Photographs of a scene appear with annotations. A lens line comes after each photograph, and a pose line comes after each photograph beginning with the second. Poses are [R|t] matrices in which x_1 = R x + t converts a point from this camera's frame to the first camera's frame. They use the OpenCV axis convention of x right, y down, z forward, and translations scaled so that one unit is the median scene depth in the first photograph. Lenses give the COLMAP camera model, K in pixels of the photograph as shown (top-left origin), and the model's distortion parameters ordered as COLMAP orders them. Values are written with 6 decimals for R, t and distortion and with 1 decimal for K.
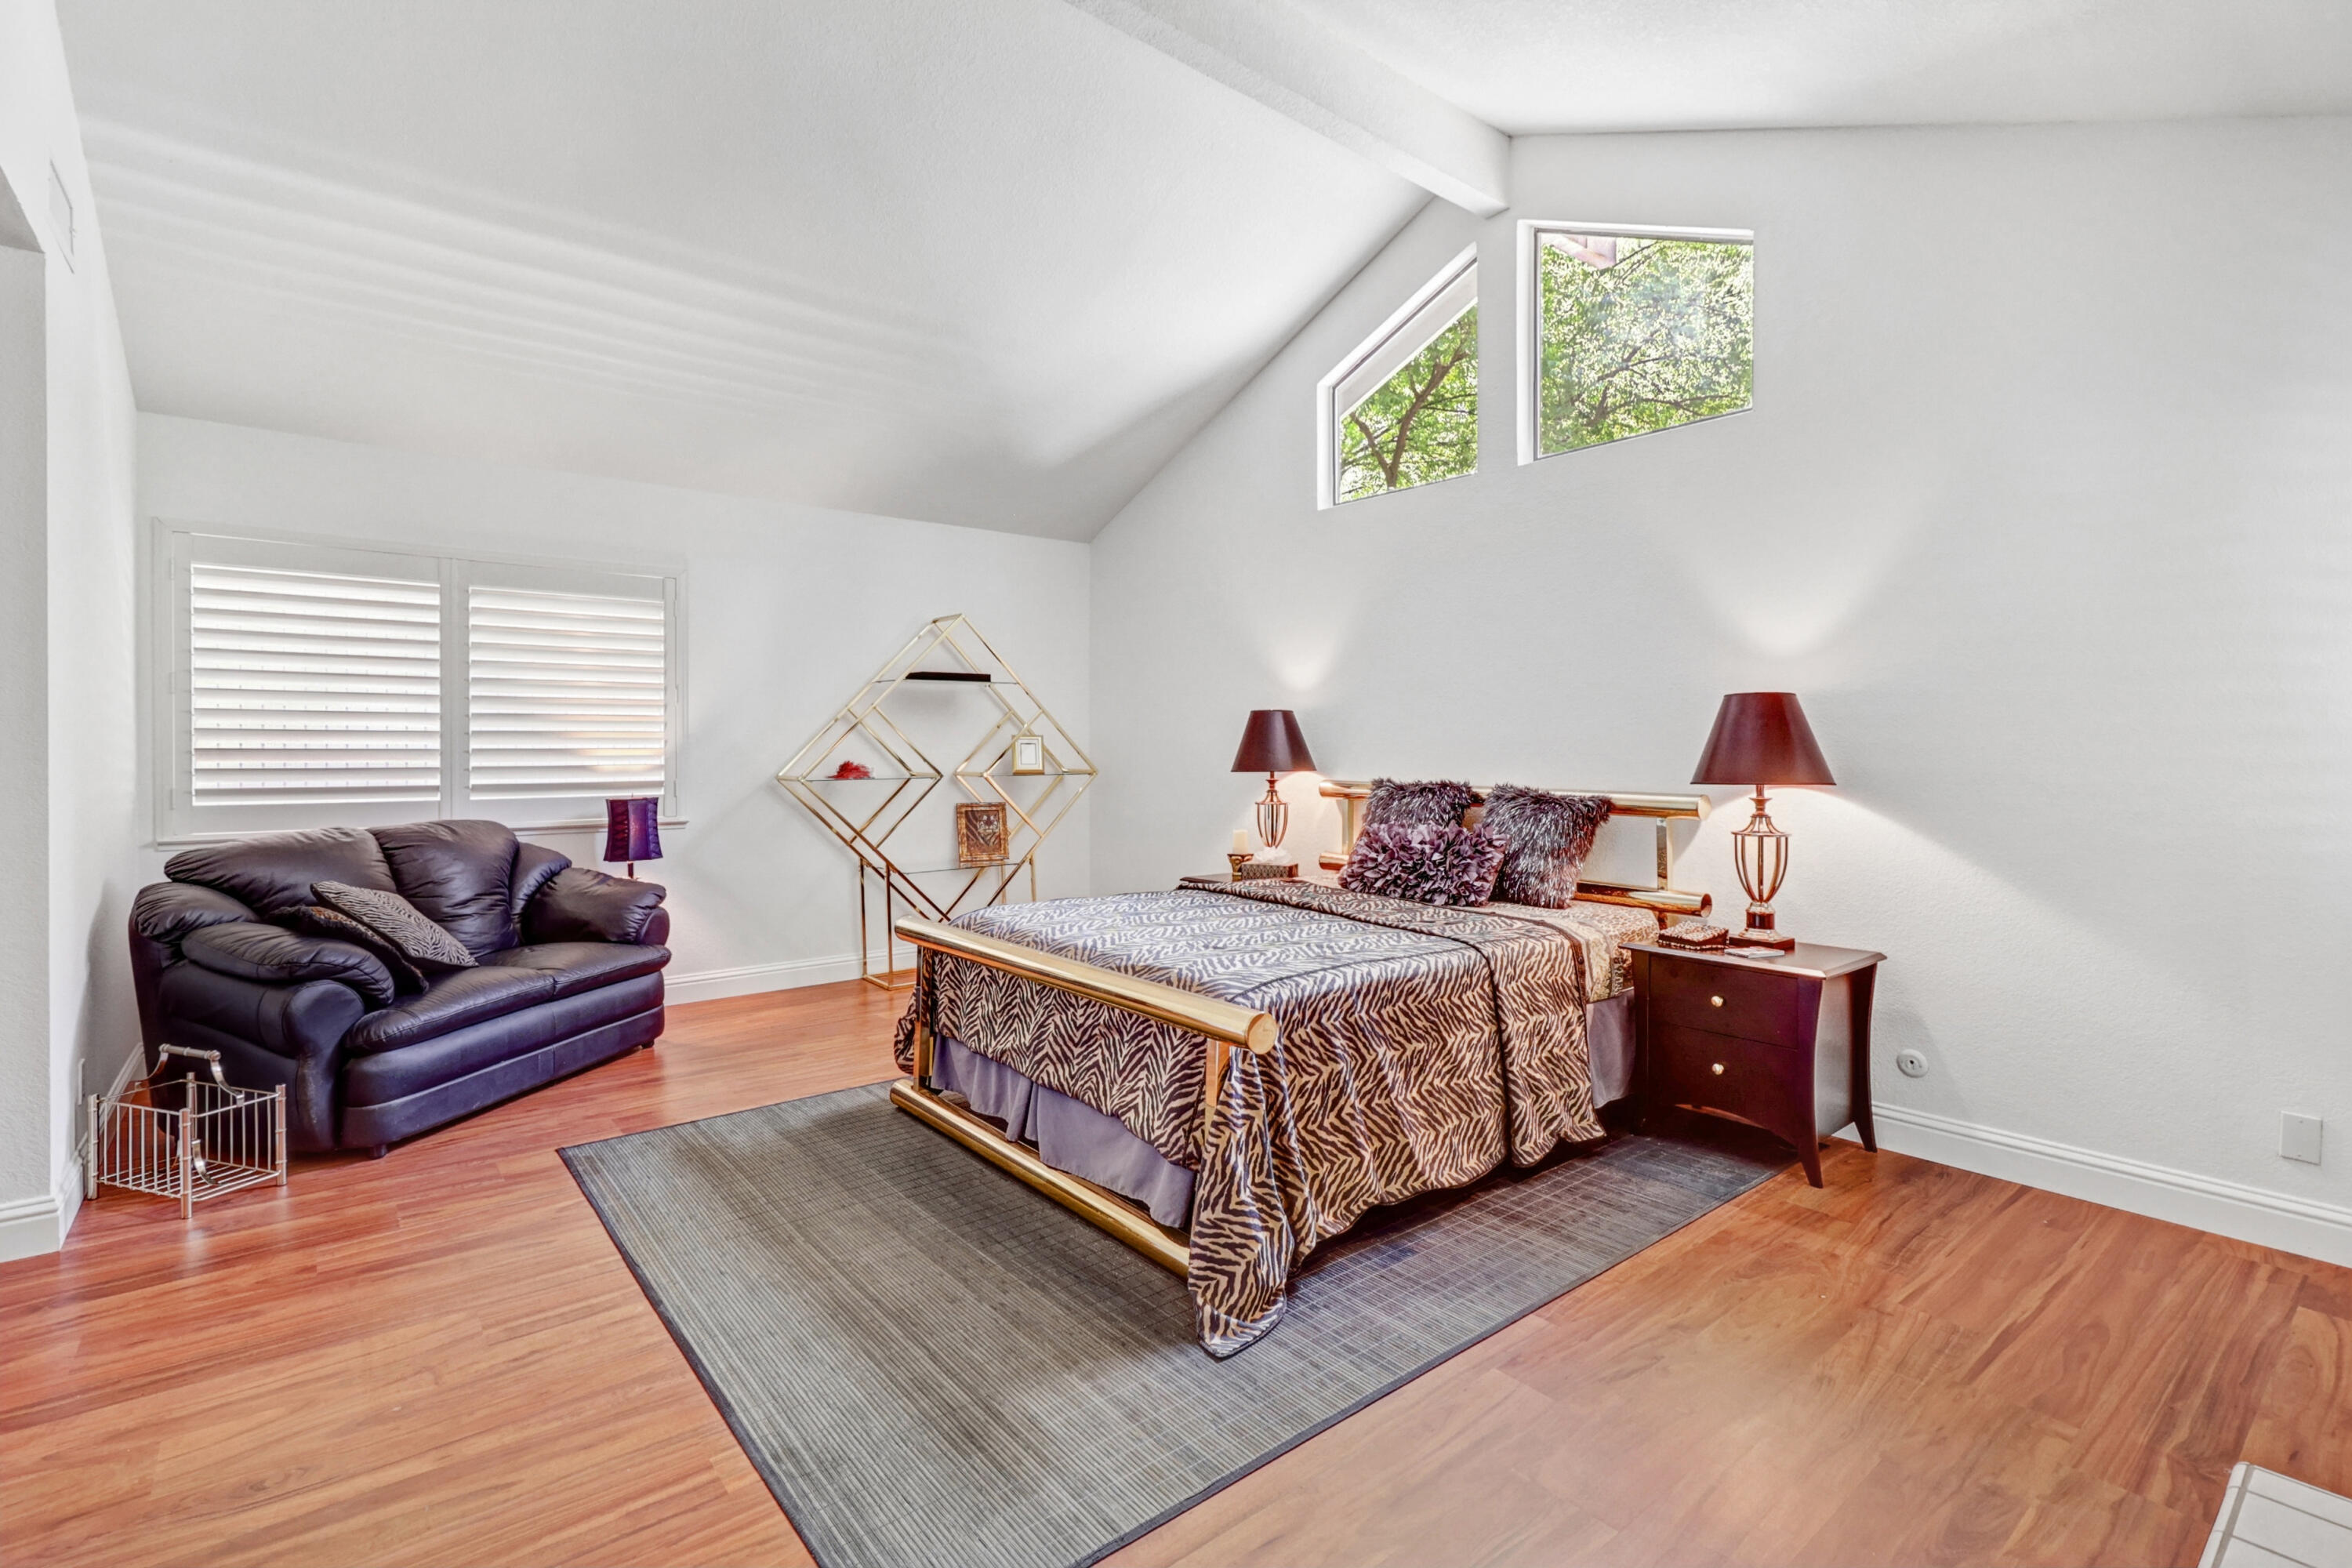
lens RADIAL K [[1080.7, 0, 1178.3], [0, 1080.7, 748.2], [0, 0, 1]] dist [0.001953, 0.000232]
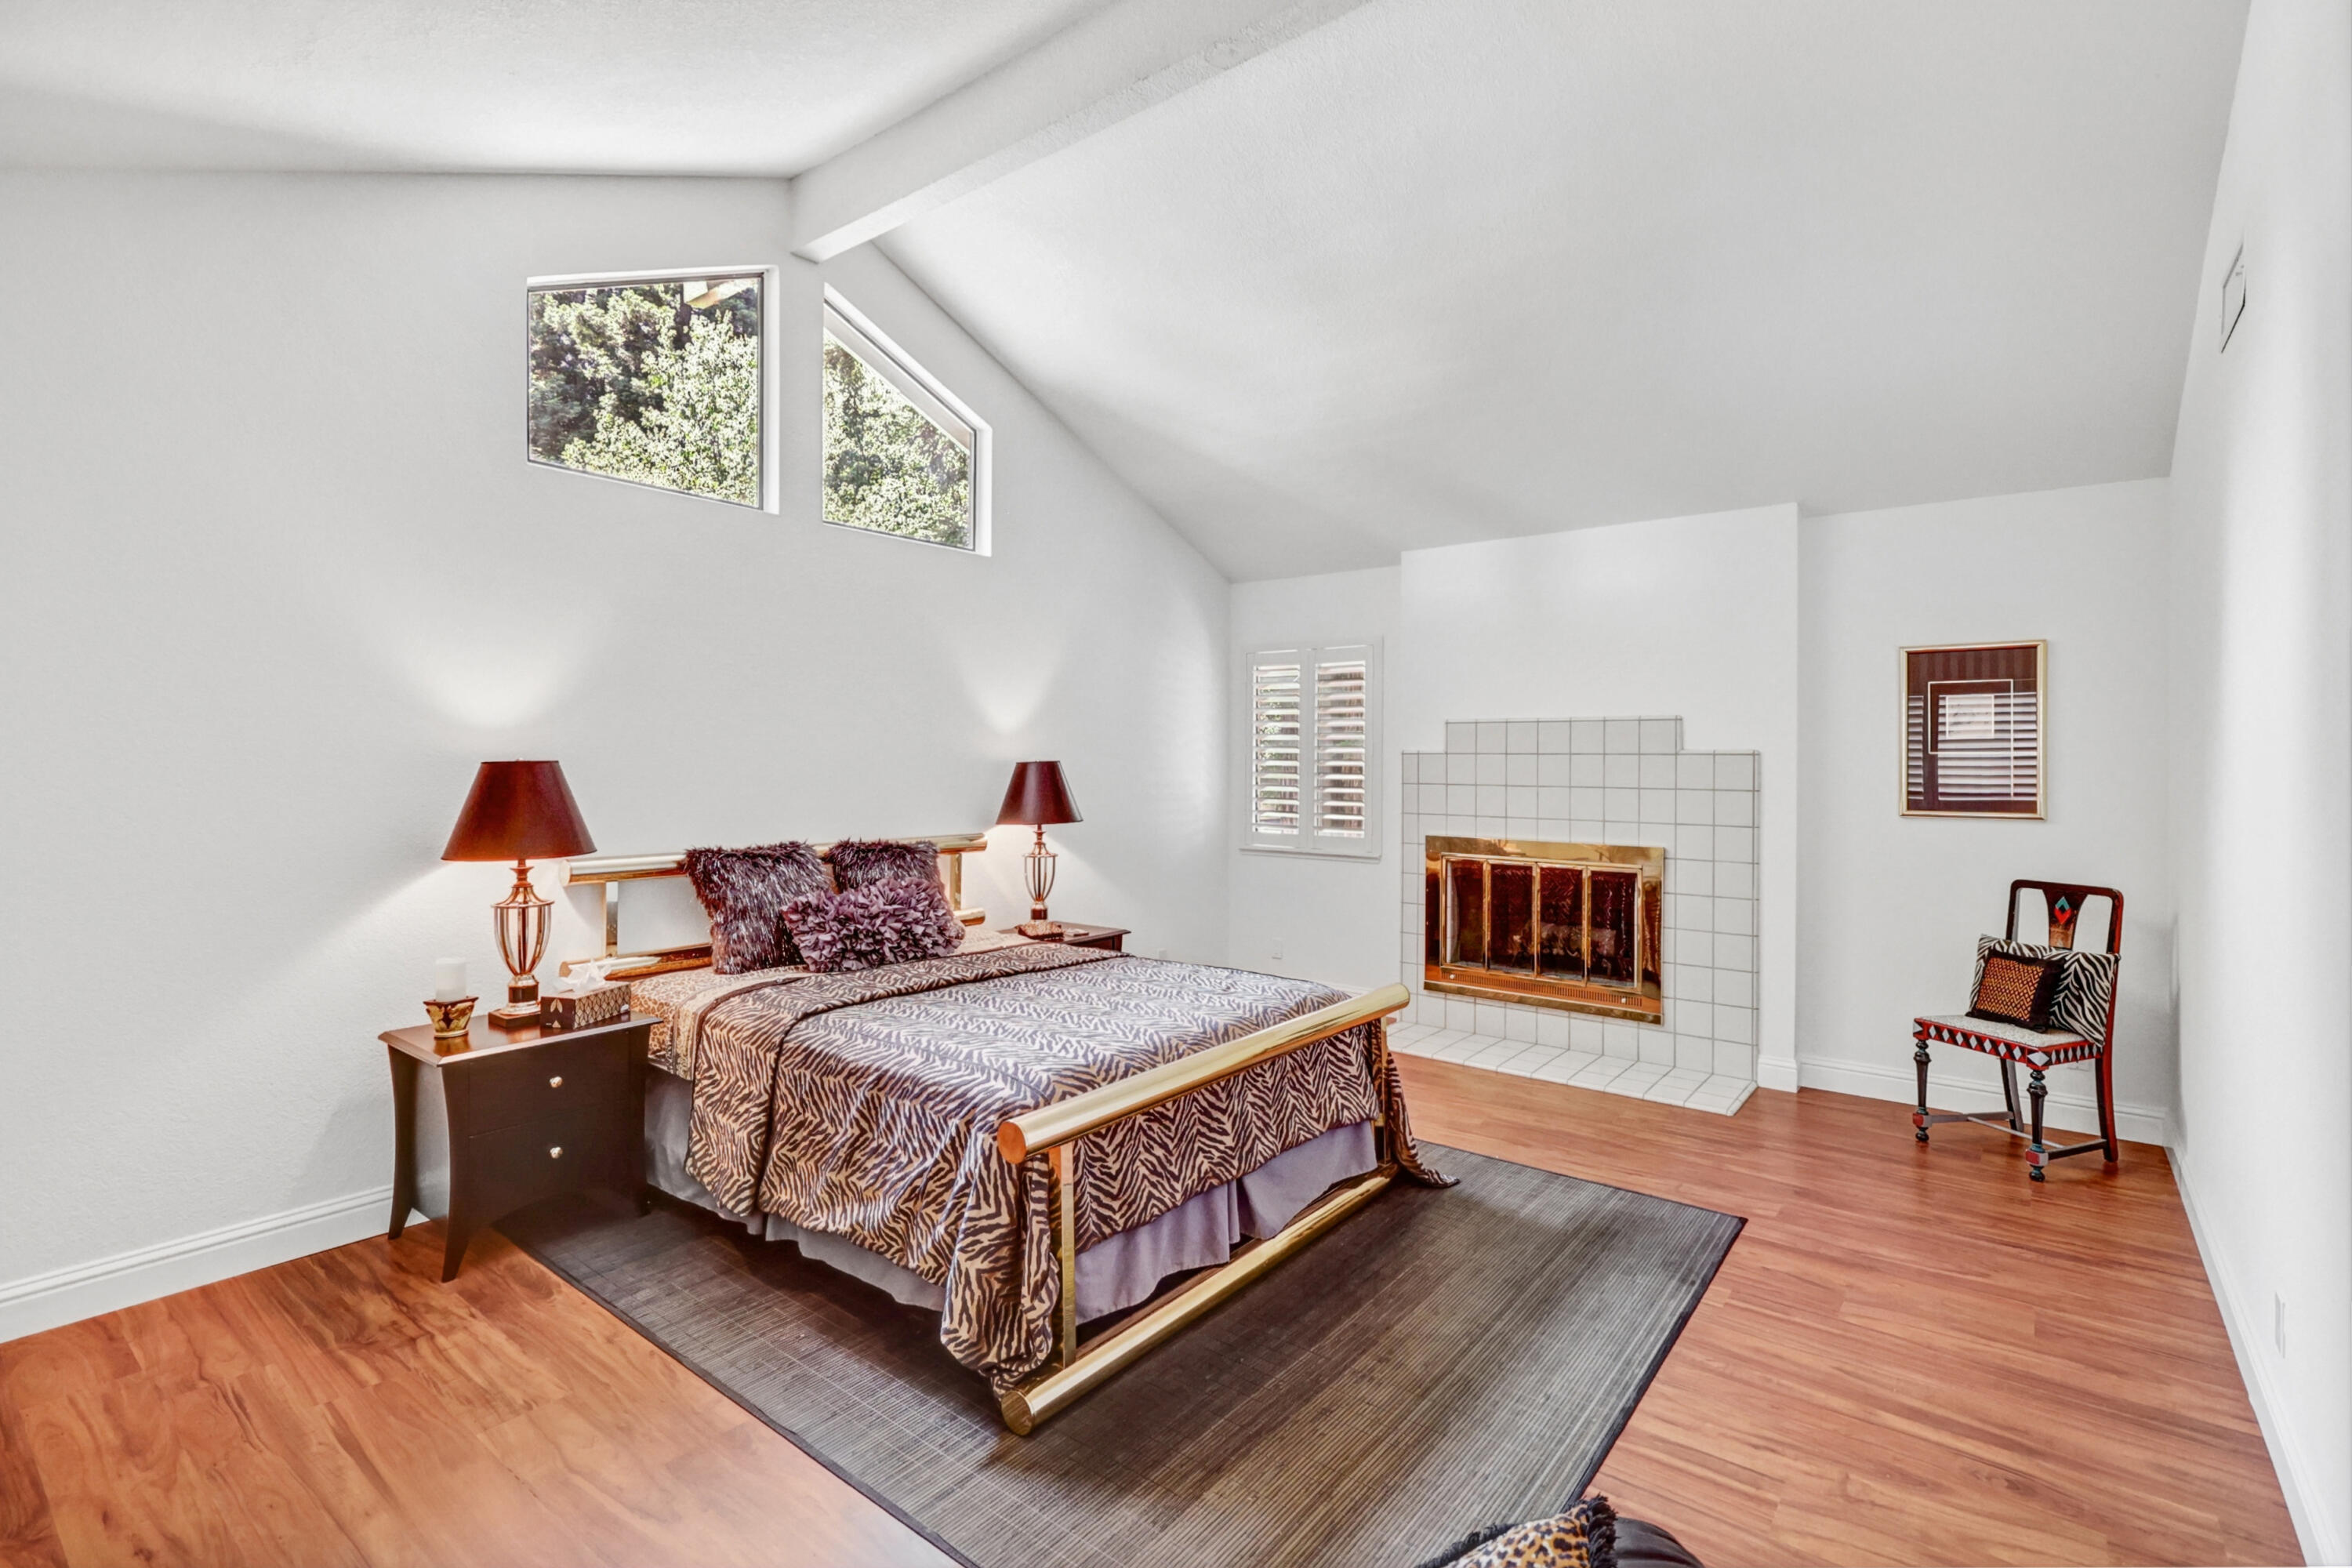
lens RADIAL K [[1080.7, 0, 1178.3], [0, 1080.7, 748.2], [0, 0, 1]] dist [0.001953, 0.000232]
pose [[-0.220872, 0.004789, 0.975291, -0.872212], [-0.000970, 0.999986, -0.005130, -0.056302], [-0.975302, -0.002079, -0.220865, 1.039861]]
